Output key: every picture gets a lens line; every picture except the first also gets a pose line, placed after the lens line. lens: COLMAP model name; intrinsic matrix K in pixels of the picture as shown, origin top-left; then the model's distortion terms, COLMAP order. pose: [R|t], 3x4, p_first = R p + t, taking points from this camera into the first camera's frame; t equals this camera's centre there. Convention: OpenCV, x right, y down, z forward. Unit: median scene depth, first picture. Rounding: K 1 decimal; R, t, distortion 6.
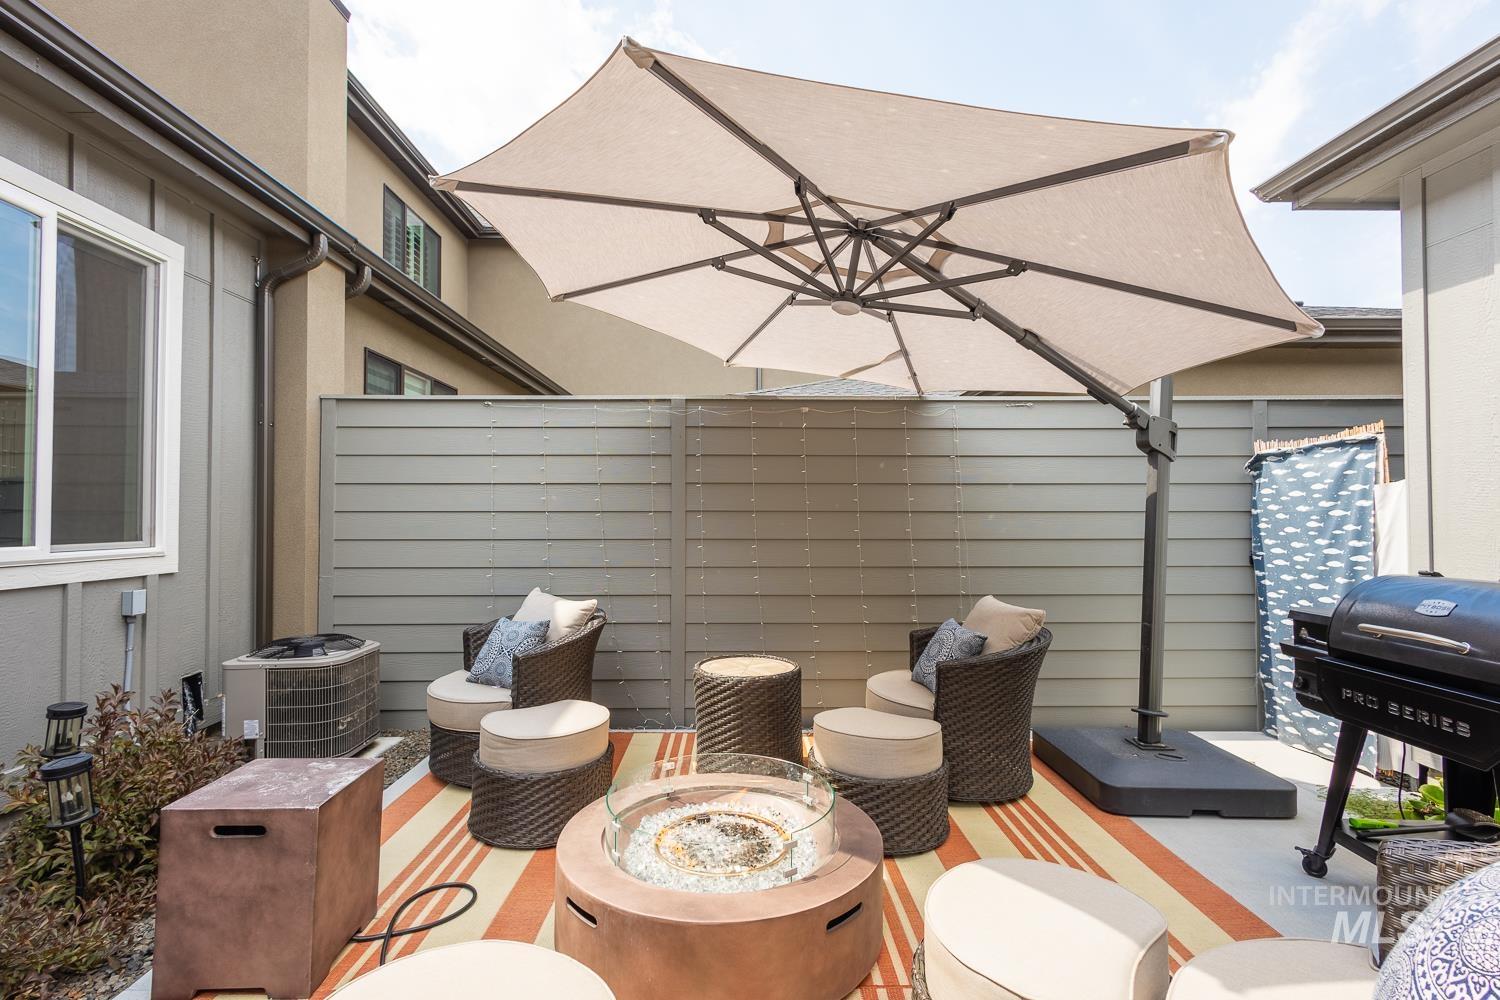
lens RADIAL K [[698.6, 0, 752.8], [0, 698.6, 502.3], [0, 0, 1]] dist [0.010660, -0.003251]
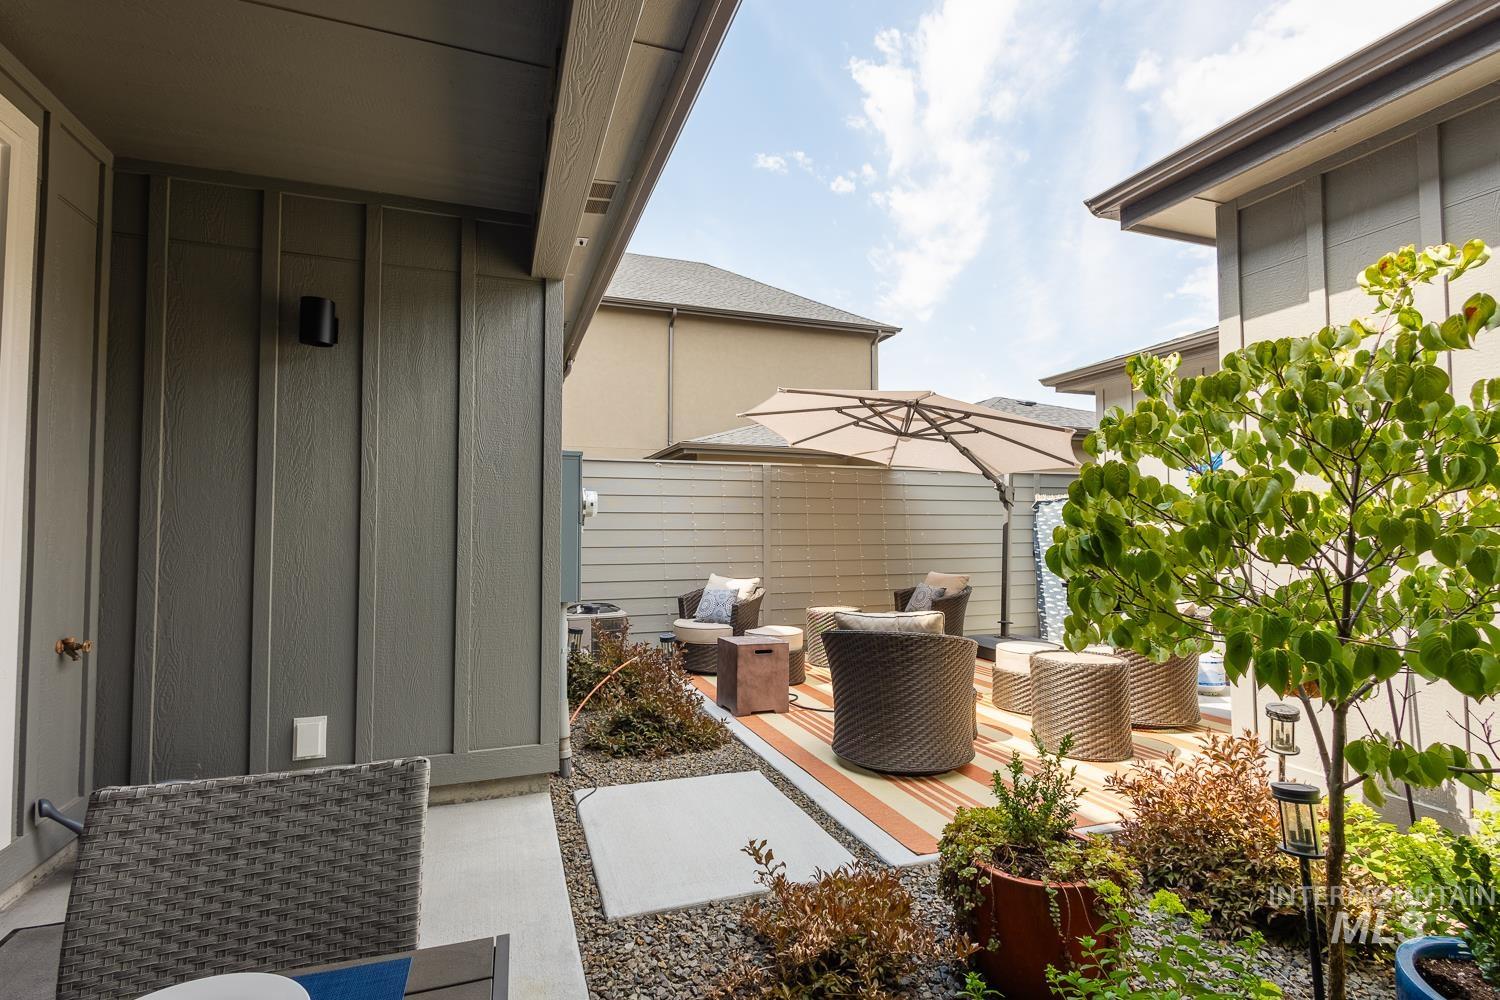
lens RADIAL K [[698.6, 0, 754.6], [0, 698.6, 506.3], [0, 0, 1]] dist [0.010660, -0.003251]
pose [[0.946458, 0.009840, 0.322678, -0.819663], [-0.004699, 0.999849, -0.016706, -0.018296], [-0.322794, 0.014295, 0.946361, -0.753717]]
